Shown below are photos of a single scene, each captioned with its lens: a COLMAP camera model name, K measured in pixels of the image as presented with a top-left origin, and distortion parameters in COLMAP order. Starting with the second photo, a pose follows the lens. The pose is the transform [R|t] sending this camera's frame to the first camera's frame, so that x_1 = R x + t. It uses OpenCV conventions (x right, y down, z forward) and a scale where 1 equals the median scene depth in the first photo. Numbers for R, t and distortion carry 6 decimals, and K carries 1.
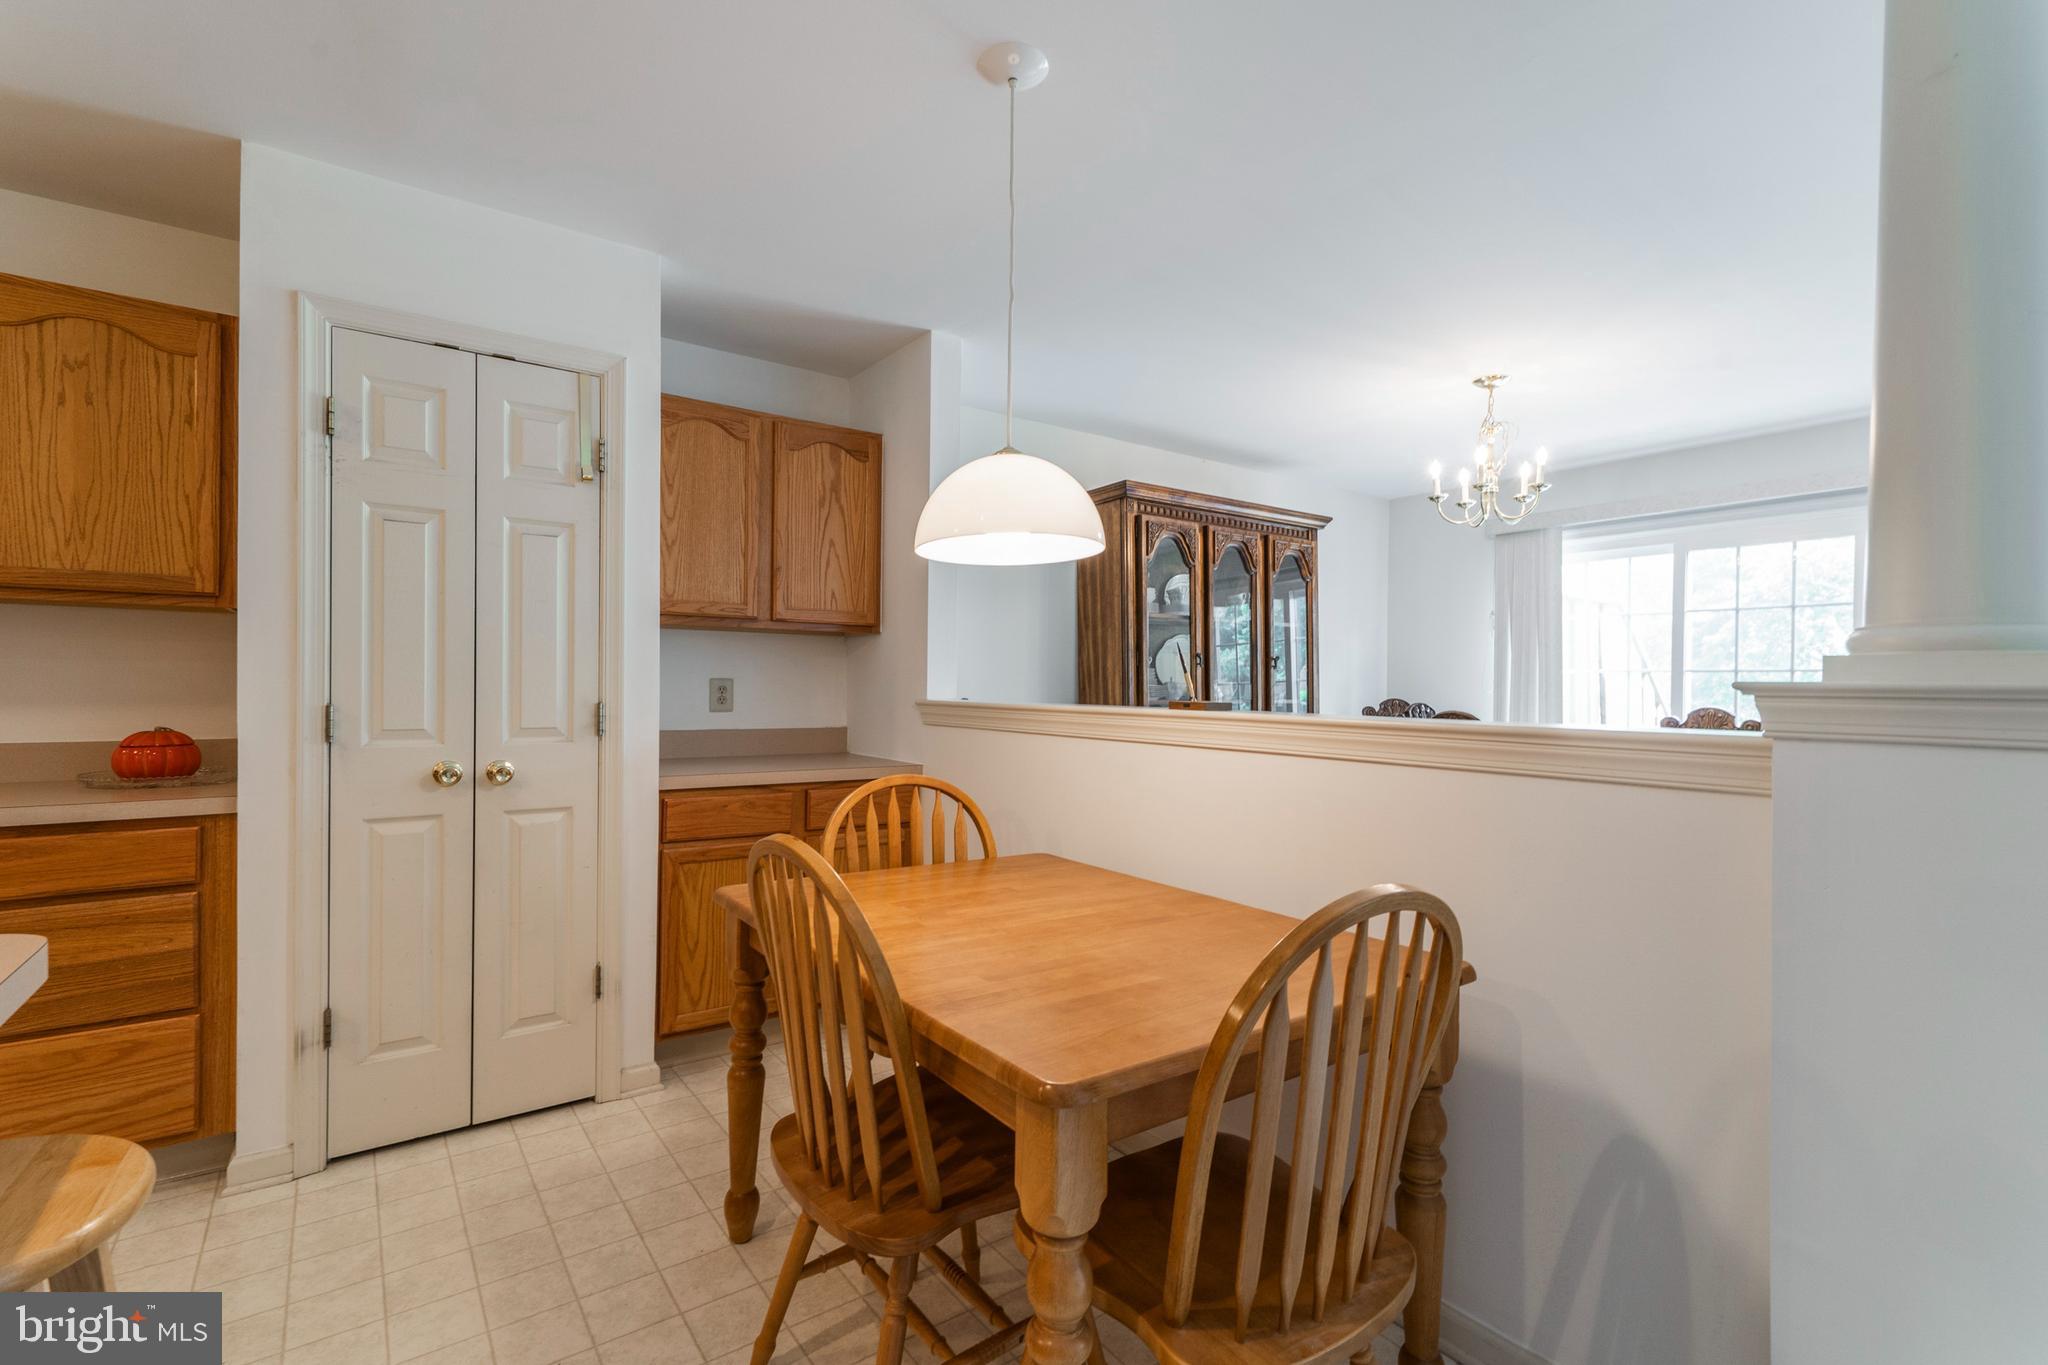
lens RADIAL K [[928.9, 0, 1014.3], [0, 928.9, 689.2], [0, 0, 1]] dist [0.008464, -0.000744]
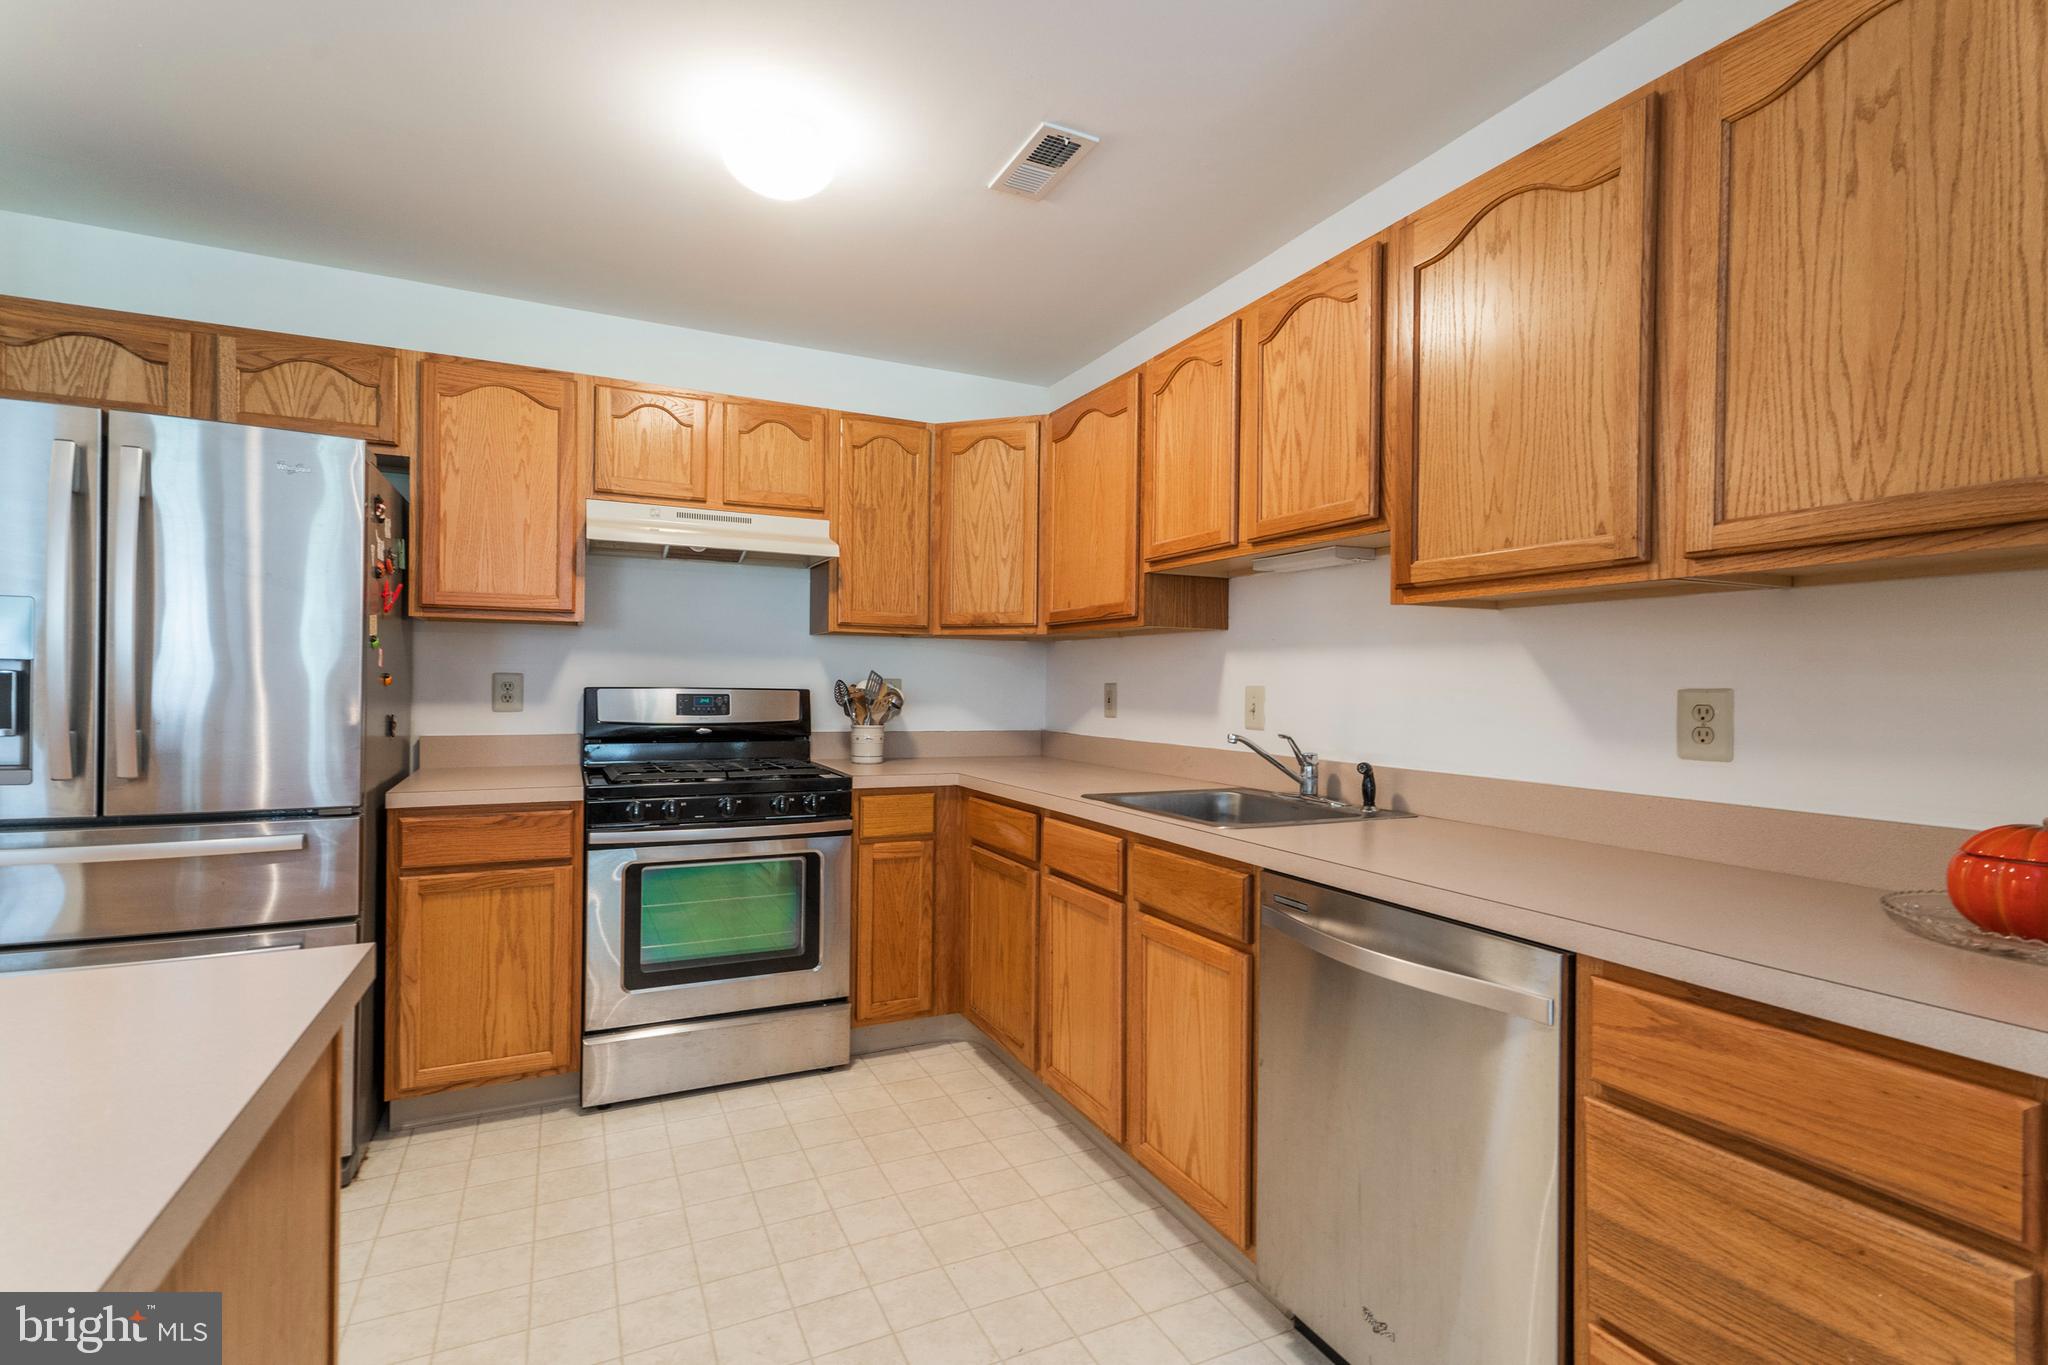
lens RADIAL K [[952.3, 0, 1017.6], [0, 952.3, 687.7], [0, 0, 1]] dist [0.010904, -0.000255]
pose [[-0.184451, -0.011512, -0.982774, -0.347136], [-0.019638, 0.999775, -0.008026, -0.008764], [0.982645, 0.017819, -0.184636, 0.562505]]
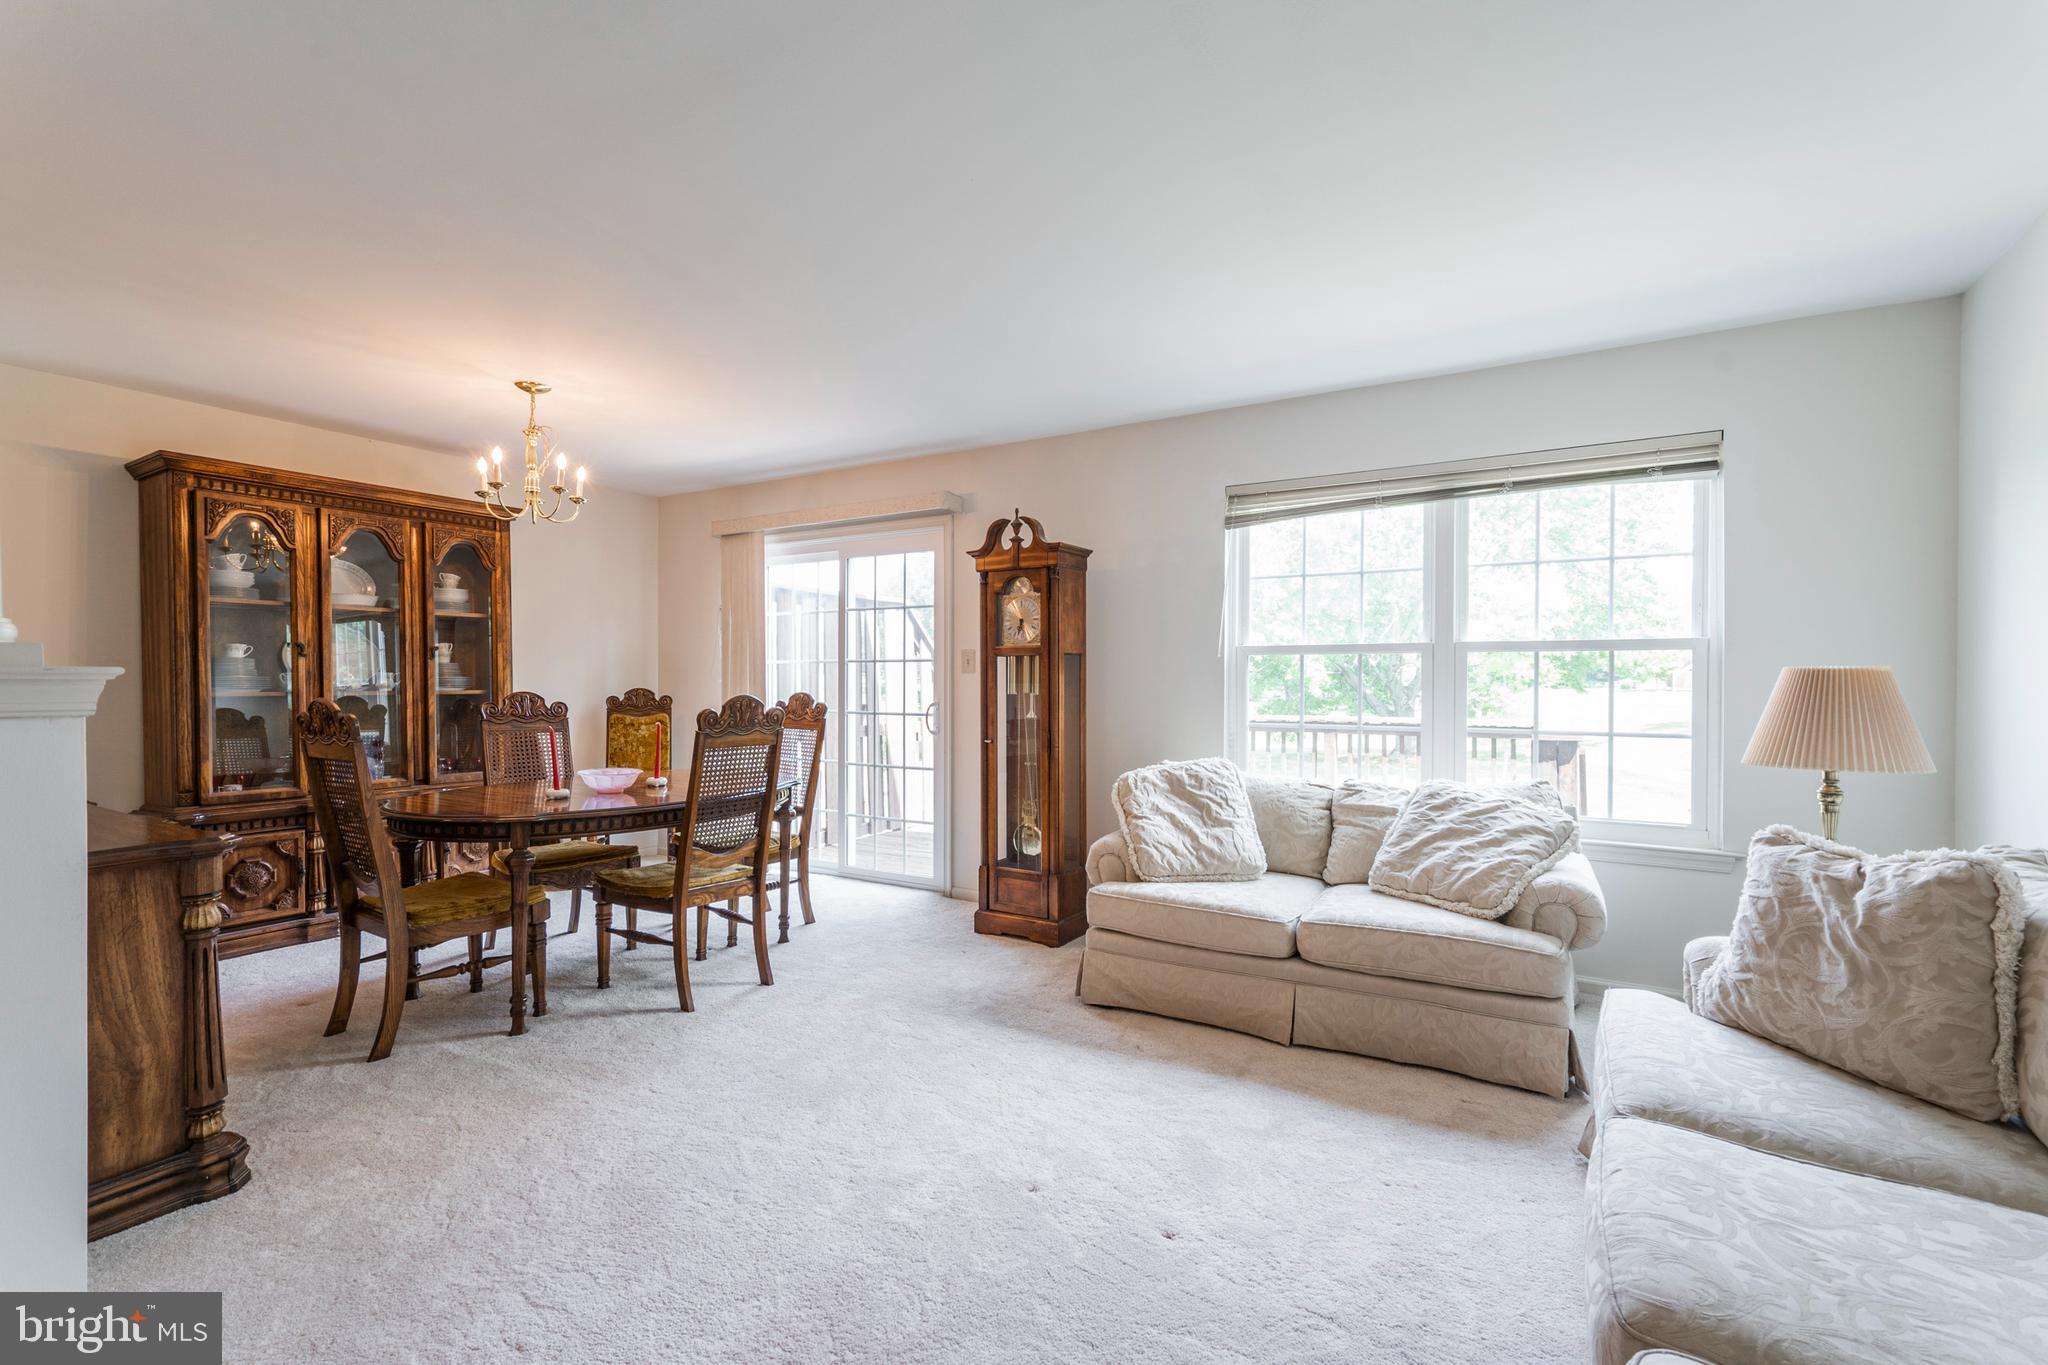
lens RADIAL K [[924.7, 0, 1012.9], [0, 924.7, 690.2], [0, 0, 1]] dist [0.010491, 0.000224]
pose [[0.922044, -0.012433, 0.386885, 0.864551], [0.009665, 0.999912, 0.009100, 0.015134], [-0.386964, -0.004652, 0.922083, -0.270289]]
